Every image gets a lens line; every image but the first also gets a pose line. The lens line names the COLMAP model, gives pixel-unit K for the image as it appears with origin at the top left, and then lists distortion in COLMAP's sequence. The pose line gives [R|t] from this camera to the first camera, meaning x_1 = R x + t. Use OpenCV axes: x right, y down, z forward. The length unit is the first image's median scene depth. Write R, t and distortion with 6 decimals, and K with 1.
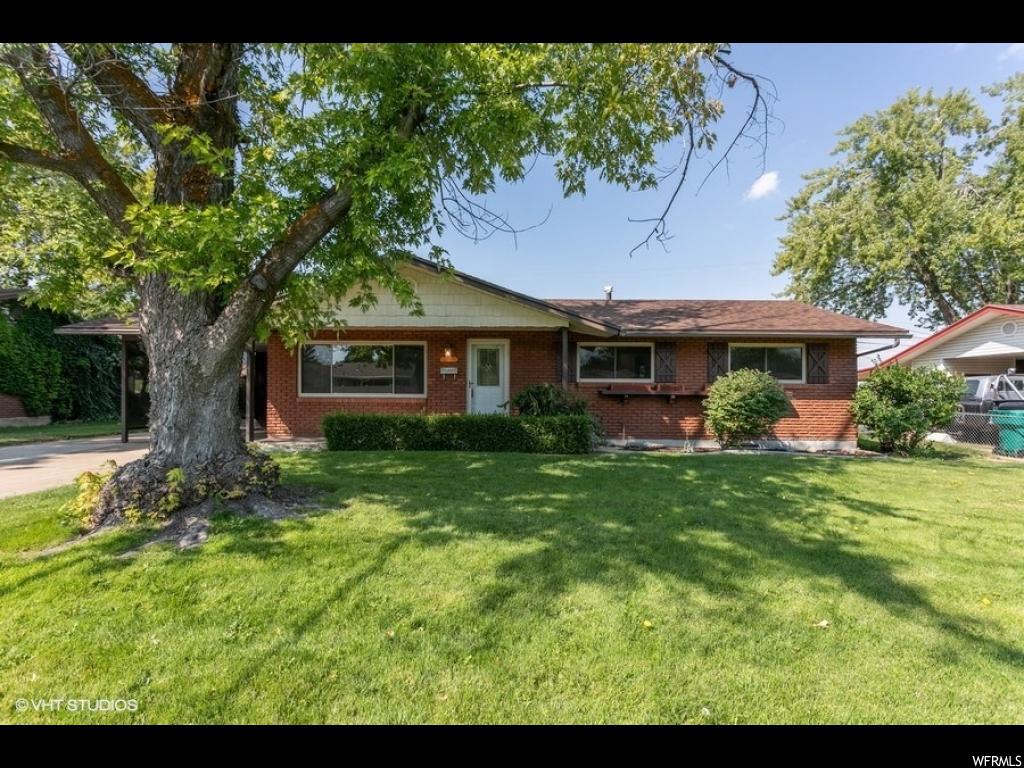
lens RADIAL K [[488.5, 0, 513.3], [0, 488.5, 389.8], [0, 0, 1]] dist [-0.000473, 0.002750]
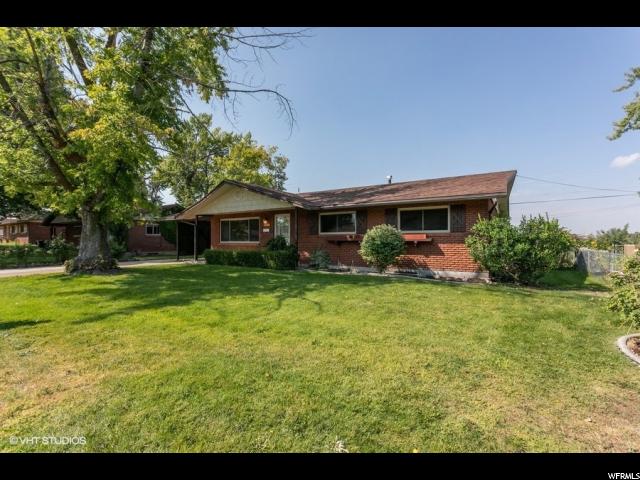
lens RADIAL K [[305.3, 0, 320.7], [0, 305.3, 240.1], [0, 0, 1]] dist [-0.000473, 0.002750]
pose [[0.844771, -0.008591, -0.535060, 0.763609], [0.007920, 0.999962, -0.003551, 0.010142], [0.535070, -0.001238, 0.844807, 0.012102]]
